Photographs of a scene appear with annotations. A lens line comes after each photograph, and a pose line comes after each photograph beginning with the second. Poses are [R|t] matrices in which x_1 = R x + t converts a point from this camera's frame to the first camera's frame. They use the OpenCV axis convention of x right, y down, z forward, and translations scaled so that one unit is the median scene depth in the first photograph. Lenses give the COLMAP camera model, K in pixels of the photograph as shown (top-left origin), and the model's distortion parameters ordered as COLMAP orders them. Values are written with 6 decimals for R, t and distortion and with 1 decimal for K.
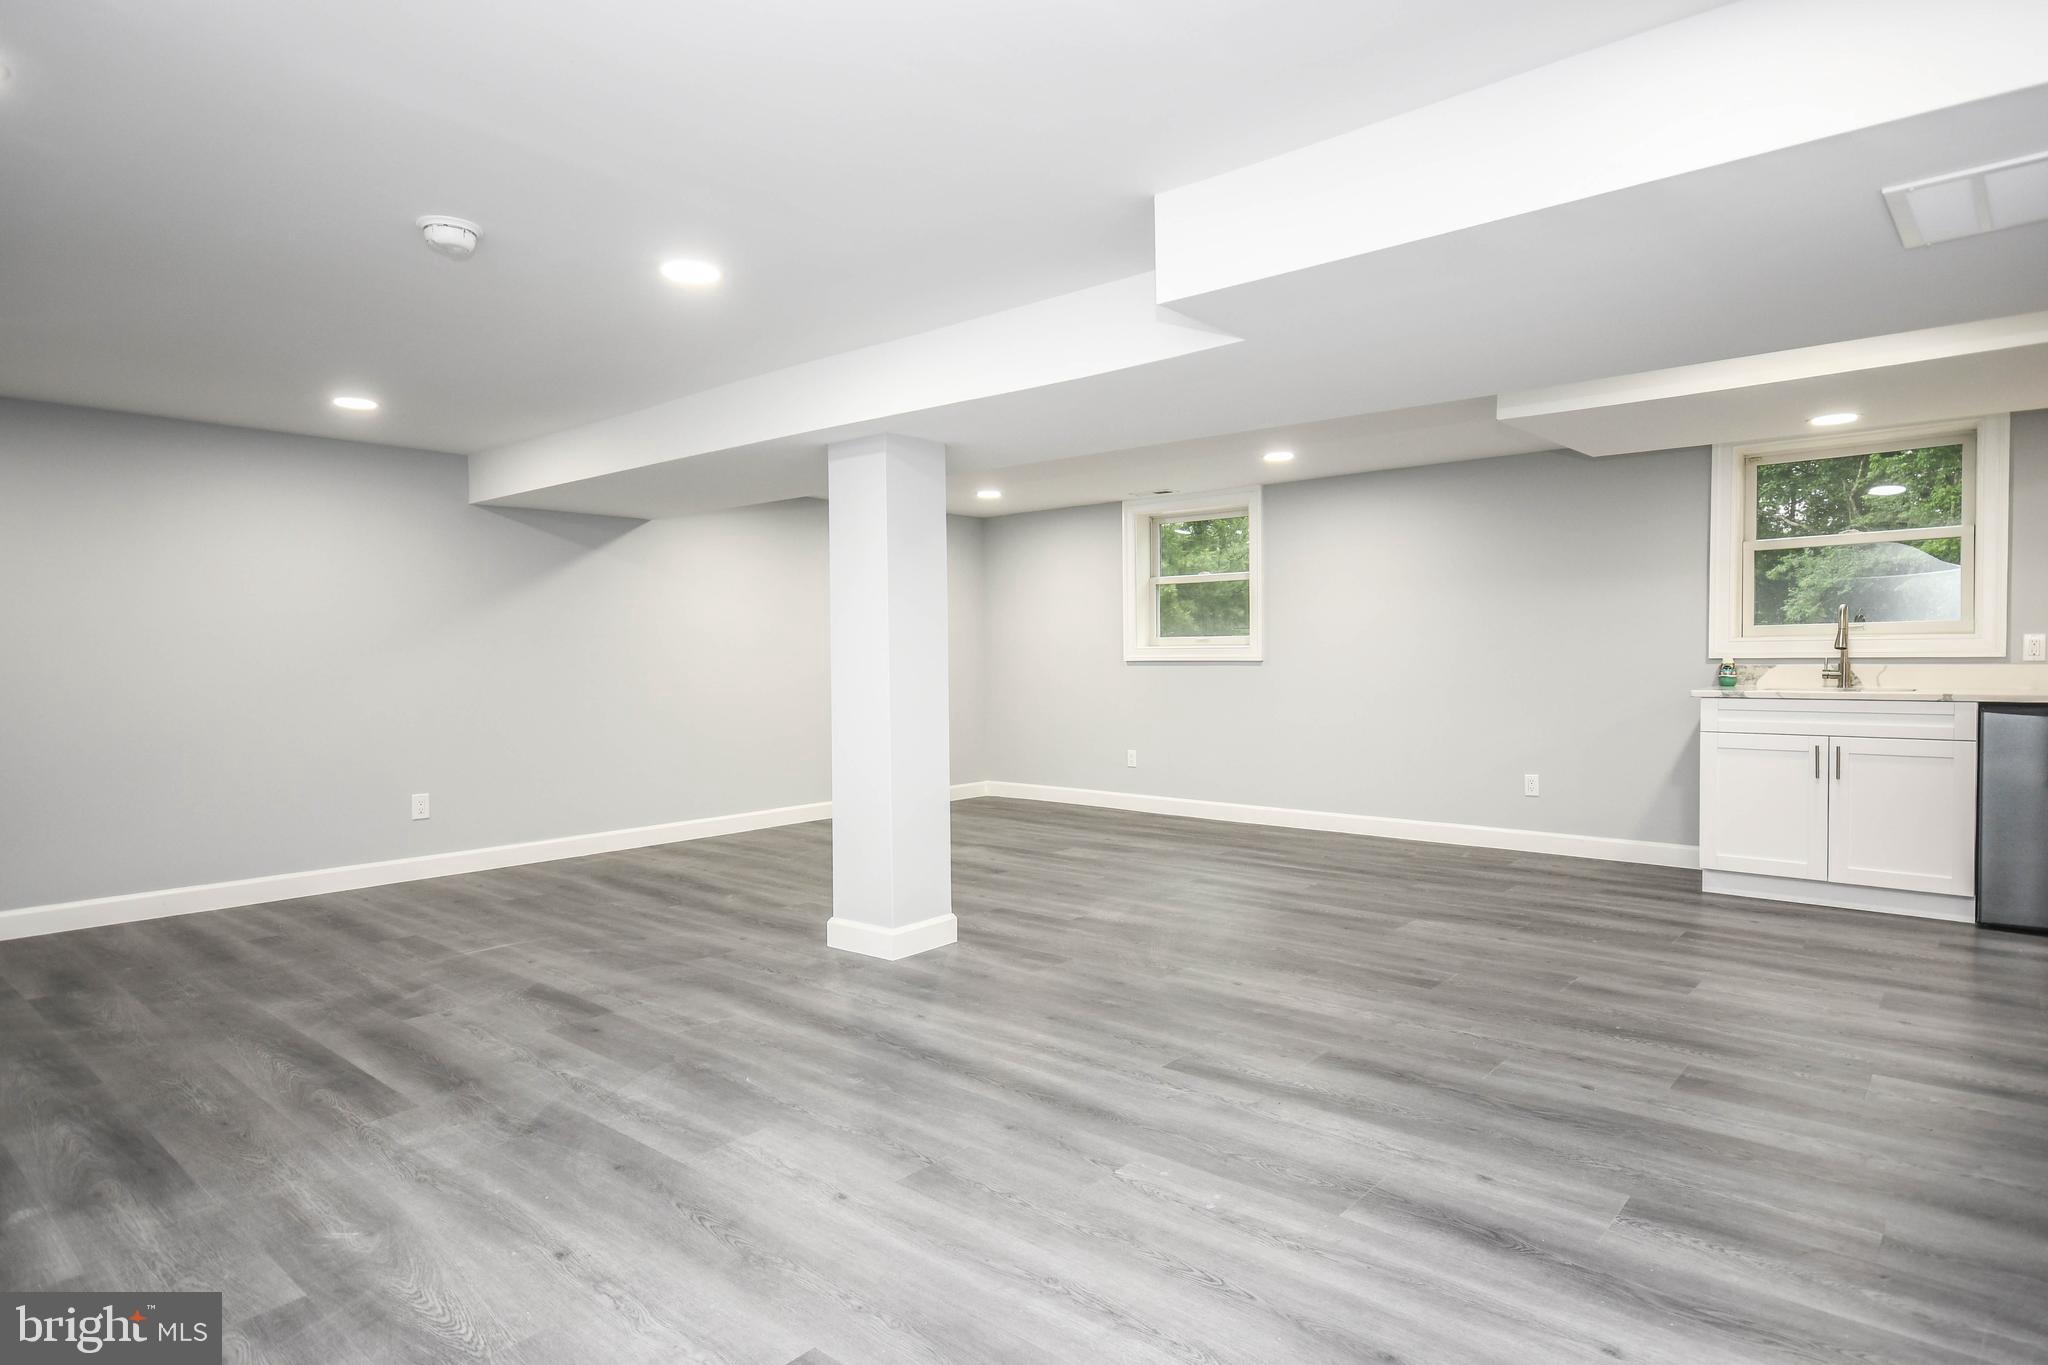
lens RADIAL K [[1122.1, 0, 1010.8], [0, 1122.1, 688.5], [0, 0, 1]] dist [0.006835, 0.000324]
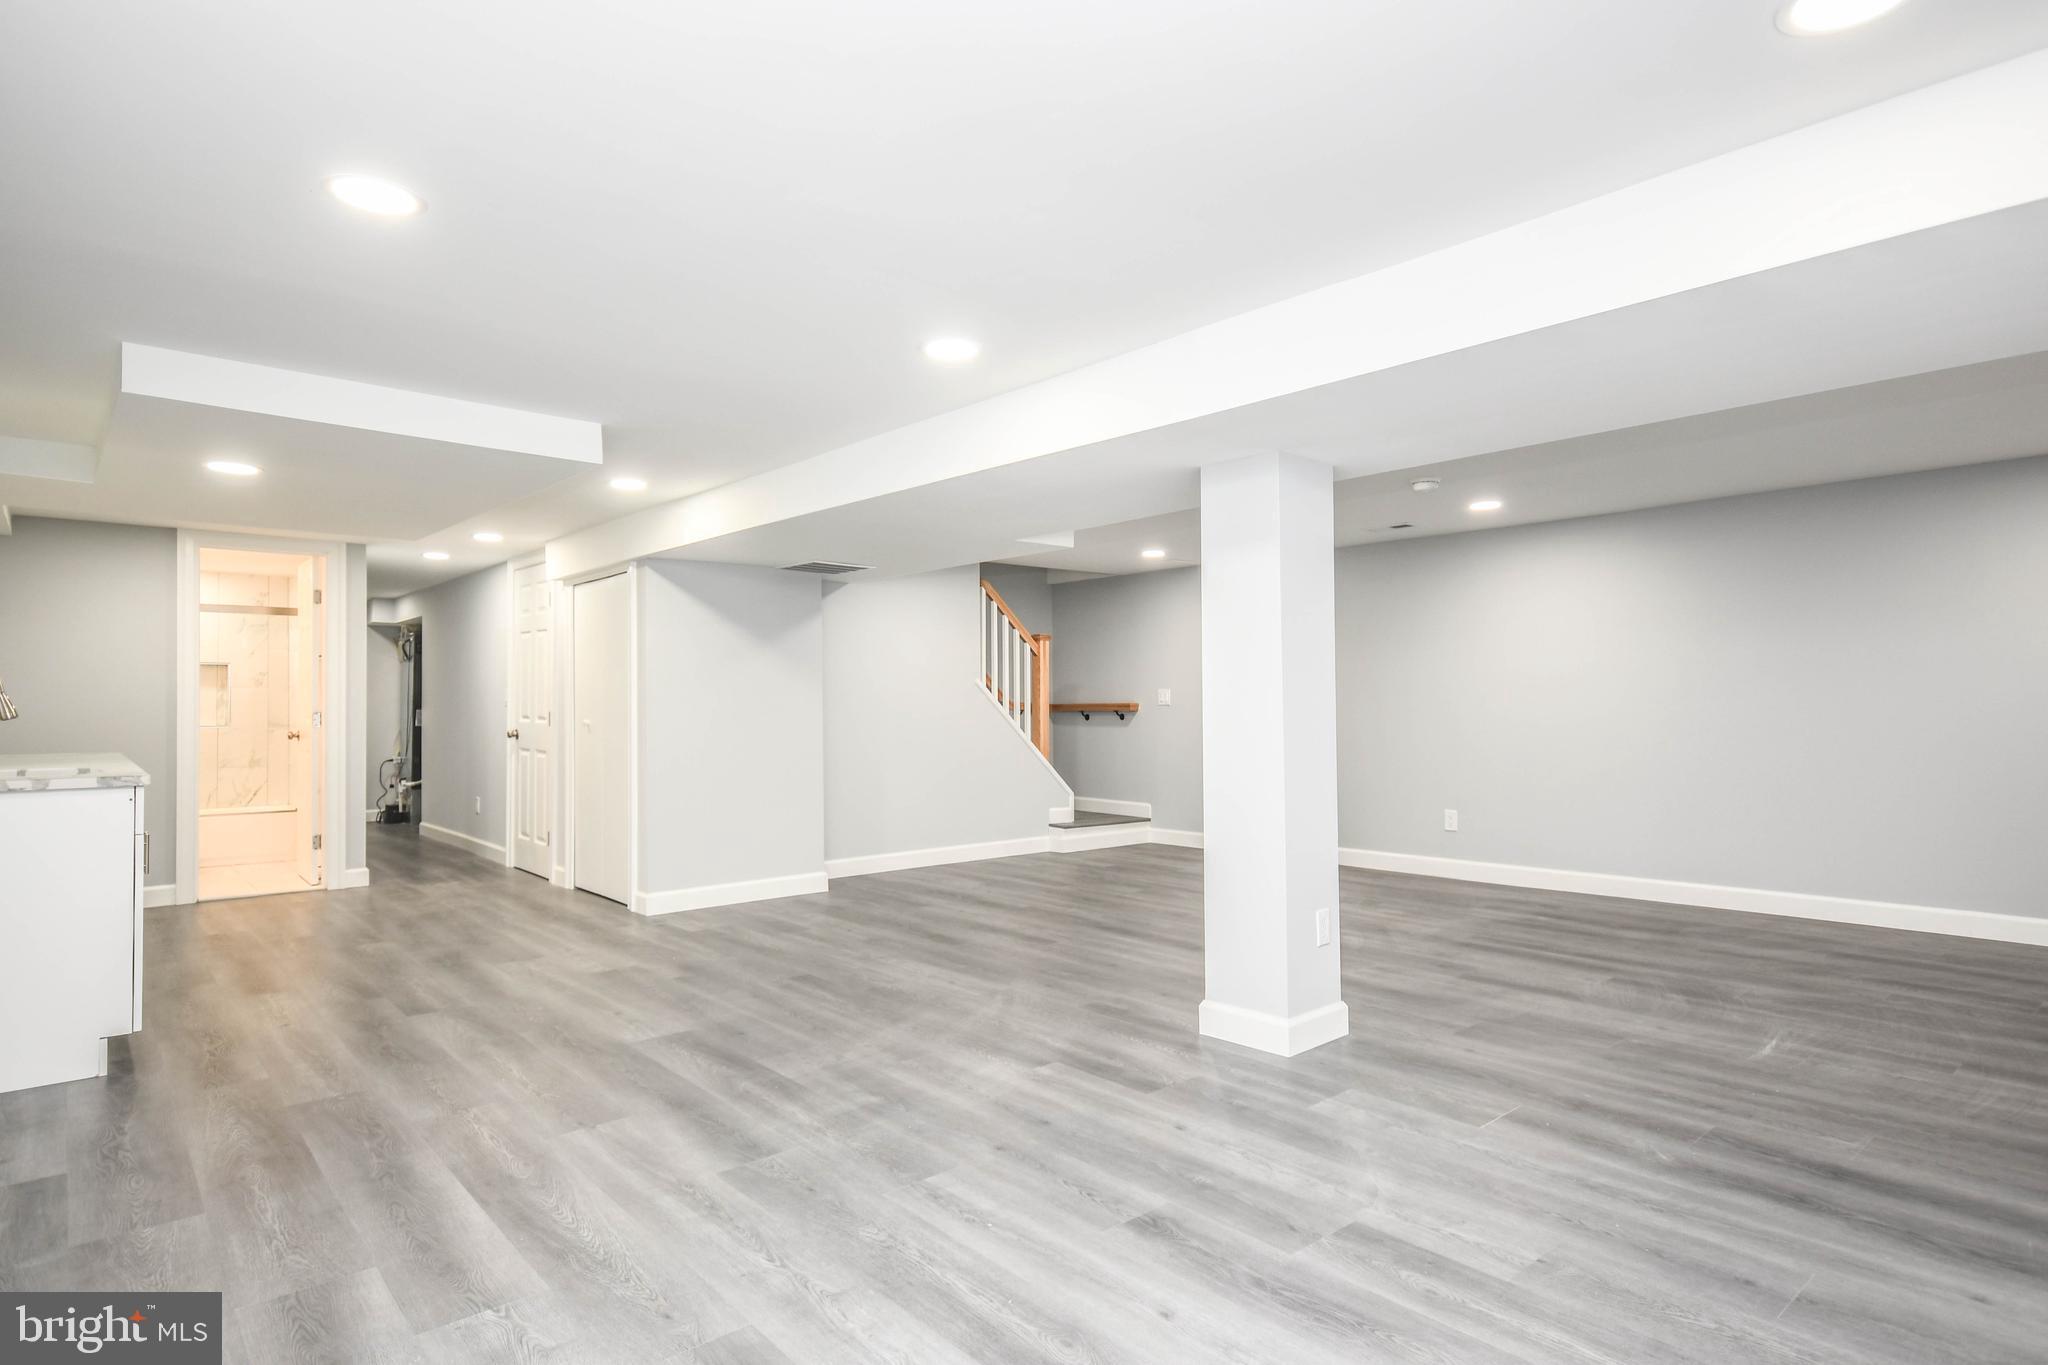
lens RADIAL K [[1122.1, 0, 1010.8], [0, 1122.1, 688.5], [0, 0, 1]] dist [0.006835, 0.000324]
pose [[-0.988962, 0.020395, 0.146758, -0.041608], [0.023349, 0.999557, 0.018435, -0.070429], [-0.146317, 0.021658, -0.989001, 2.113546]]
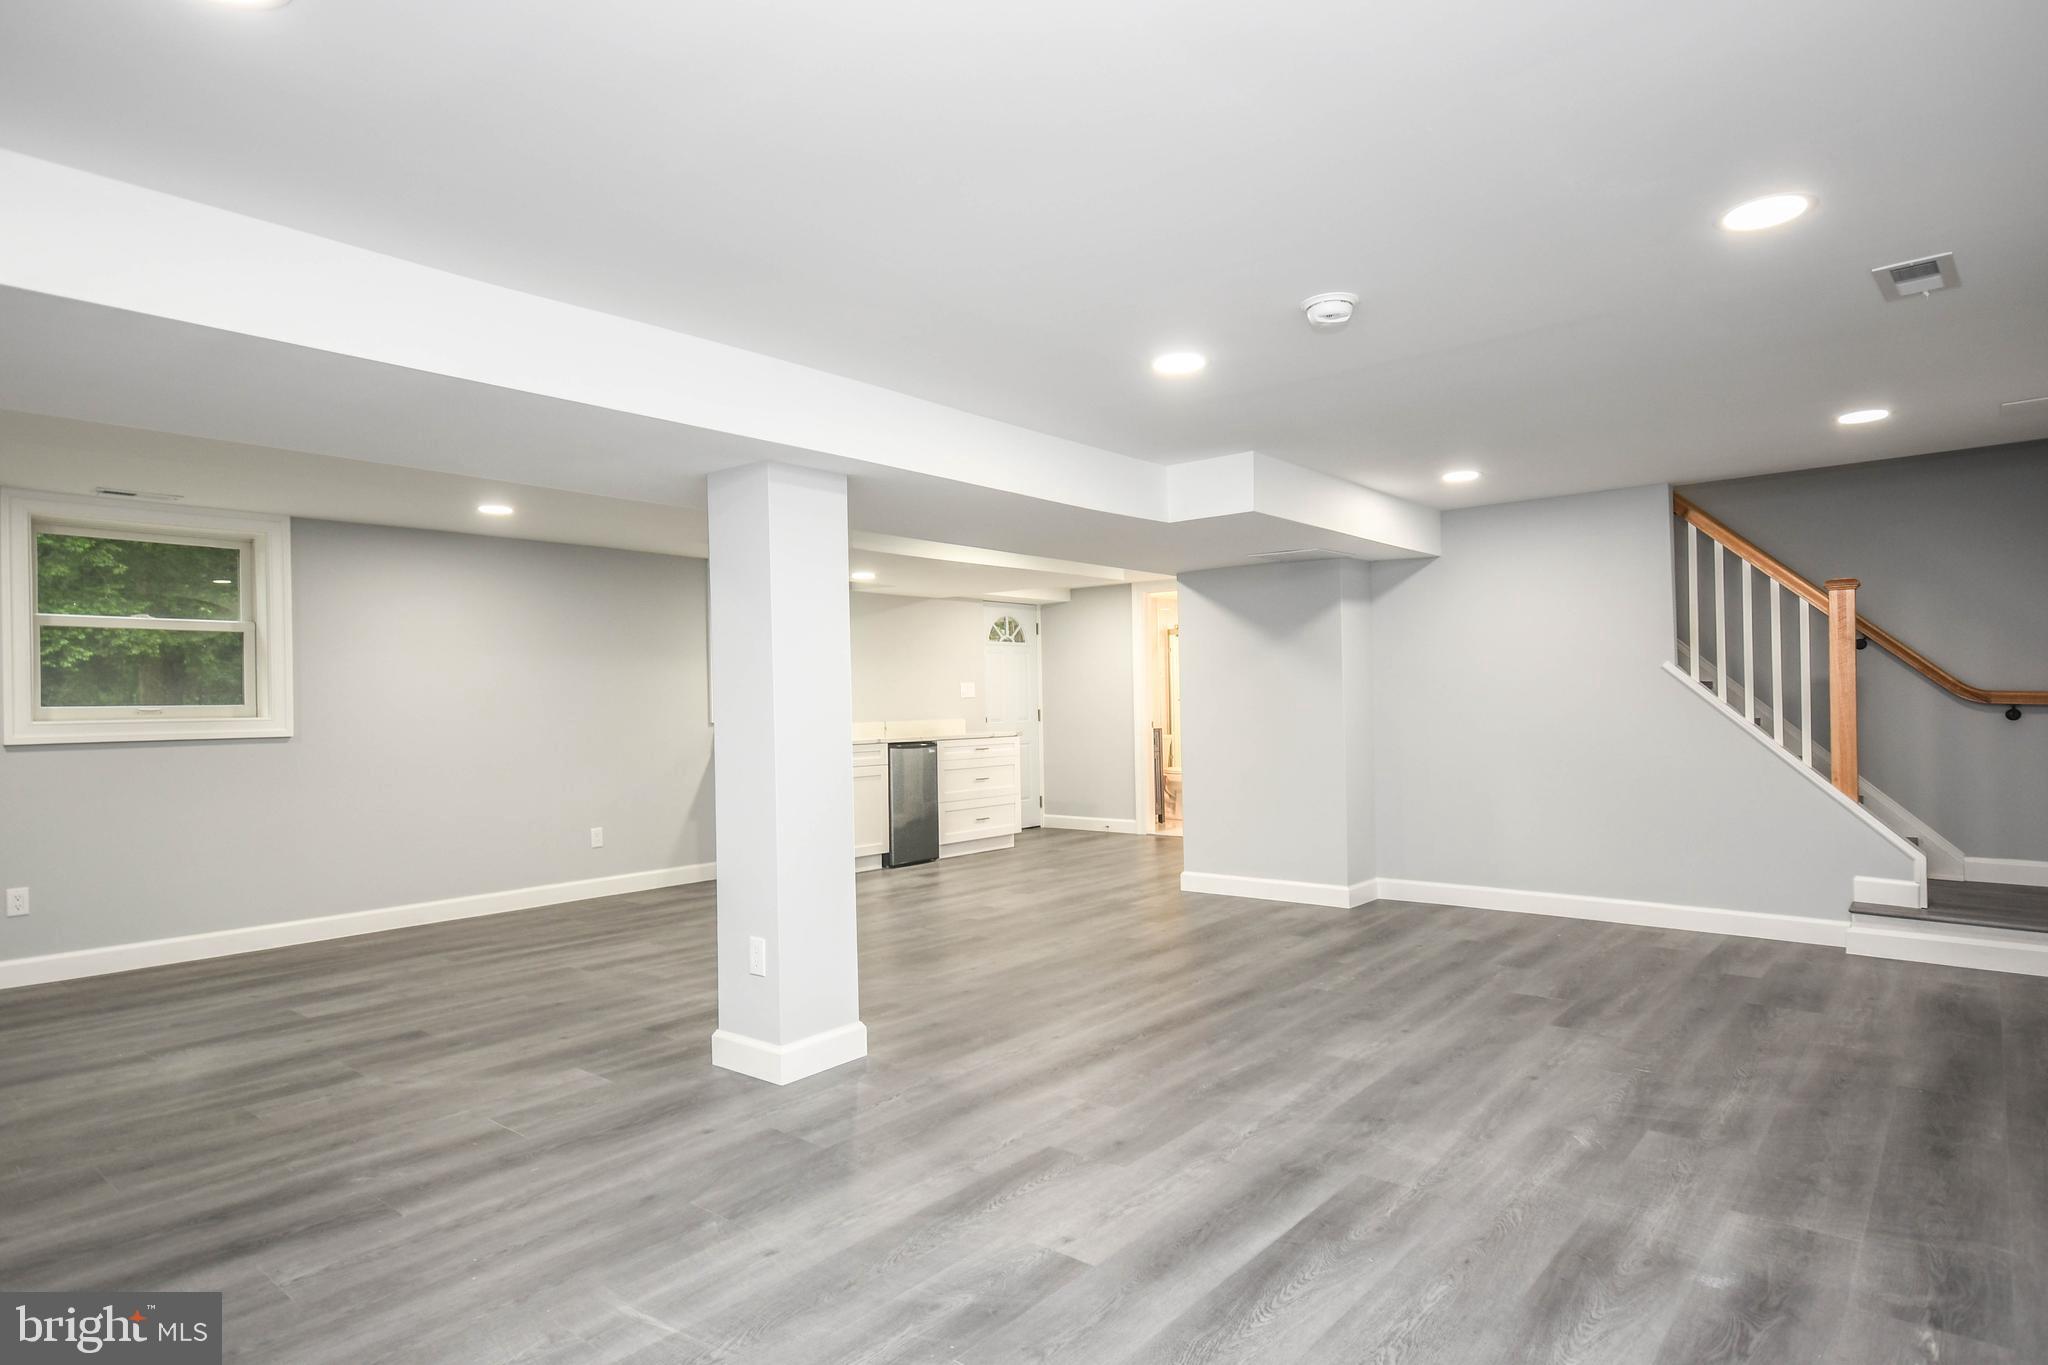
lens RADIAL K [[1122.1, 0, 1010.8], [0, 1122.1, 688.5], [0, 0, 1]] dist [0.006835, 0.000324]
pose [[-0.000812, 0.022190, 0.999753, -1.075360], [0.051044, 0.998451, -0.022119, -0.028949], [-0.998696, 0.051014, -0.001943, 0.917118]]
